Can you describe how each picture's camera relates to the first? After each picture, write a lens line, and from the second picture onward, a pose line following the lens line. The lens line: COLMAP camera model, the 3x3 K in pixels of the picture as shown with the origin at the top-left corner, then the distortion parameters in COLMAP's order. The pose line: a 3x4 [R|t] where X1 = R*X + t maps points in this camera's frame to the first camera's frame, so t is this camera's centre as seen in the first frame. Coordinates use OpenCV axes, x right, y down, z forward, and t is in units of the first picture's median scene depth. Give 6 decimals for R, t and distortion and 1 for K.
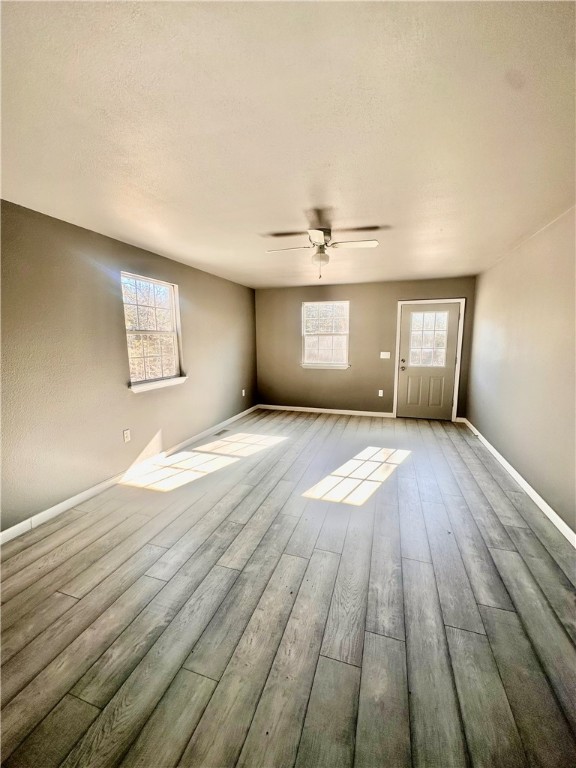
lens RADIAL K [[307.2, 0, 288.0], [0, 307.2, 384.0], [0, 0, 1]] dist [-0.006861, 0.000092]
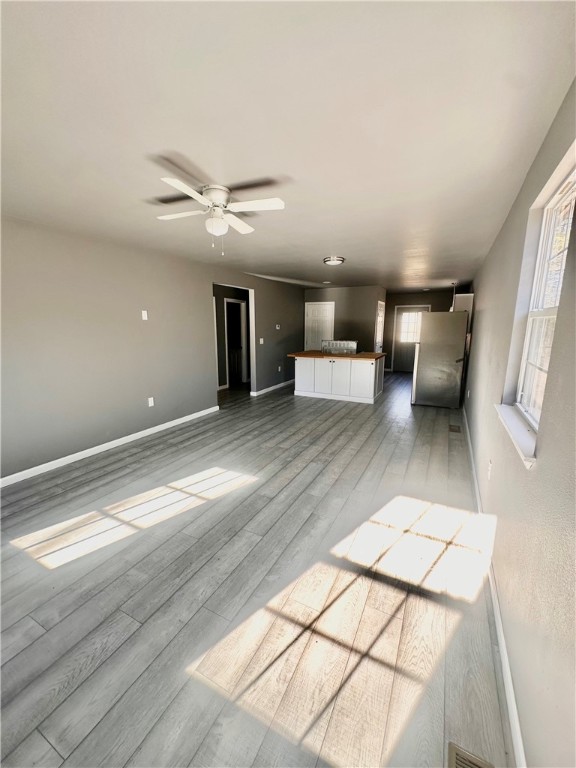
lens RADIAL K [[307.2, 0, 288.0], [0, 307.2, 384.0], [0, 0, 1]] dist [-0.006861, 0.000092]
pose [[-0.986784, -0.025701, 0.159991, -0.227643], [0.027916, 0.945618, 0.324079, -0.297054], [-0.159619, 0.324263, -0.932403, 1.992657]]
